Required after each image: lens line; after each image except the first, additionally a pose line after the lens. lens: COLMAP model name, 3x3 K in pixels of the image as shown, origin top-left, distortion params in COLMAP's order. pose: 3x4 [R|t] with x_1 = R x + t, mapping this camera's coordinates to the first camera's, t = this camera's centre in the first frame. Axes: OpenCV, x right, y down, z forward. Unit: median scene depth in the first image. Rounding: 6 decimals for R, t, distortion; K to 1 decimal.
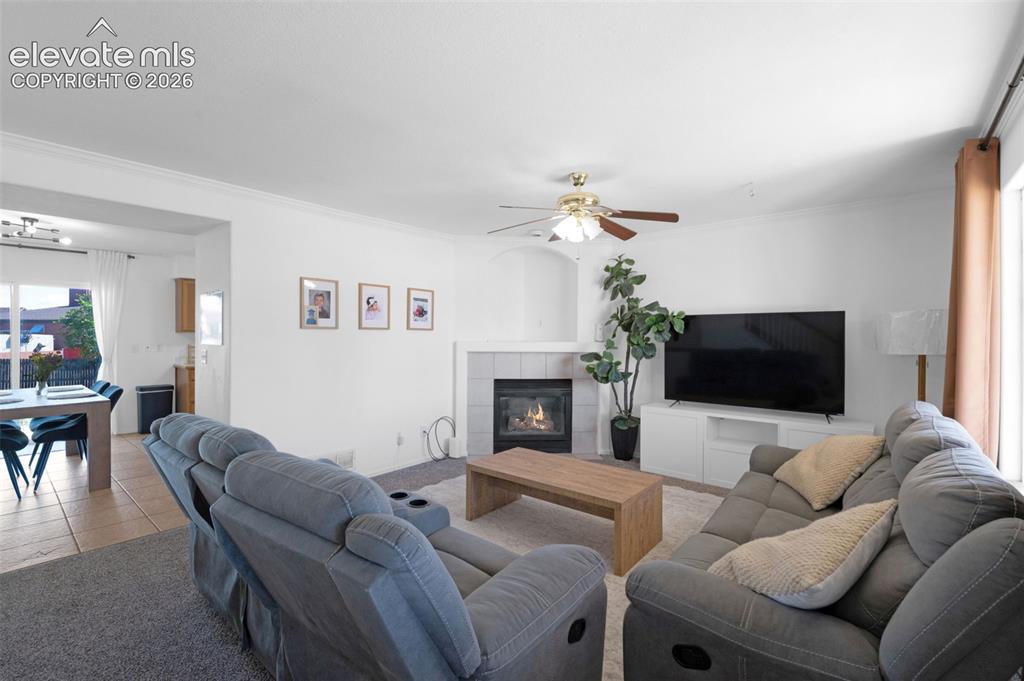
lens RADIAL K [[450.5, 0, 500.8], [0, 450.5, 341.2], [0, 0, 1]] dist [-0.000782, -0.013215]
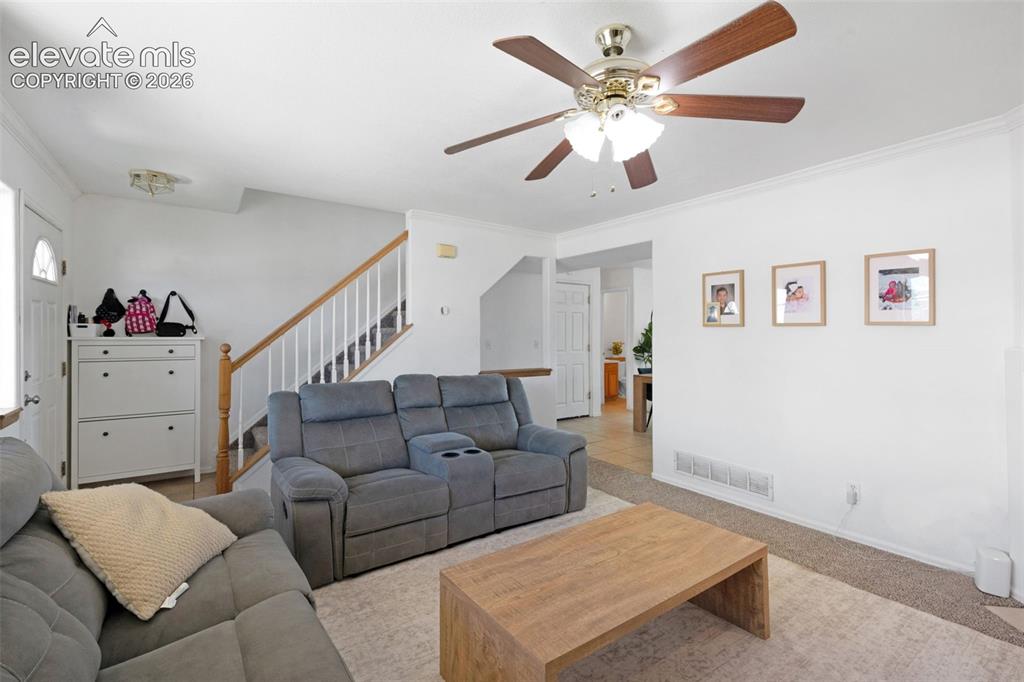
lens RADIAL K [[440.2, 0, 501.8], [0, 440.2, 339.4], [0, 0, 1]] dist [-0.002175, -0.000338]
pose [[-0.249193, 0.013807, -0.968355, 0.532350], [-0.014921, 0.999725, 0.018094, -0.009906], [0.968339, 0.018958, -0.248918, 0.730101]]
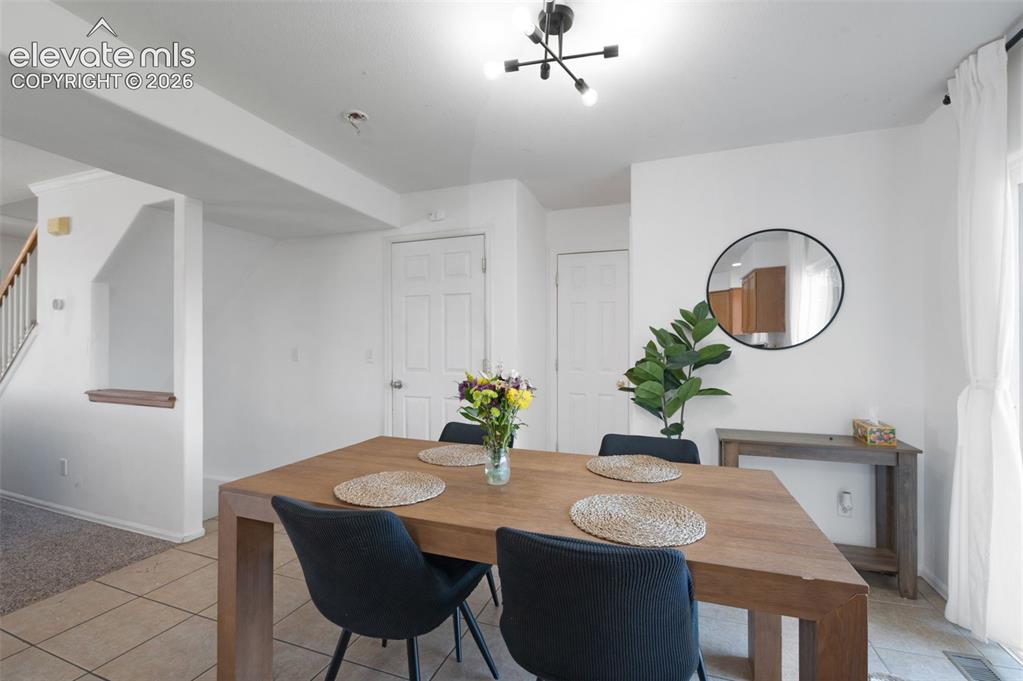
lens RADIAL K [[439.7, 0, 501.3], [0, 439.7, 339.0], [0, 0, 1]] dist [-0.002175, -0.000338]
pose [[-0.941811, -0.006606, -0.336079, -0.914500], [-0.004331, 0.999962, -0.007519, 0.004015], [0.336116, -0.005626, -0.941804, 1.368756]]
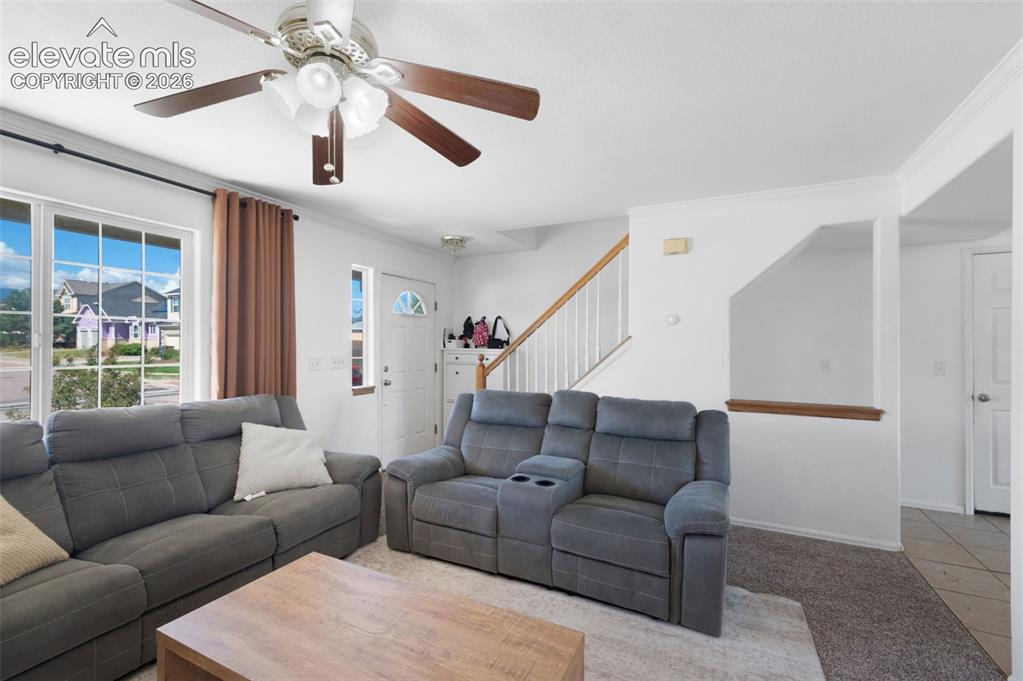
lens RADIAL K [[449.8, 0, 535.2], [0, 449.8, 339.6], [0, 0, 1]] dist [0.010385, -0.013593]
pose [[-0.959707, -0.012086, -0.280741, 0.070561], [-0.012459, 0.999922, -0.000456, -0.015655], [0.280725, 0.003060, -0.959783, 1.096713]]
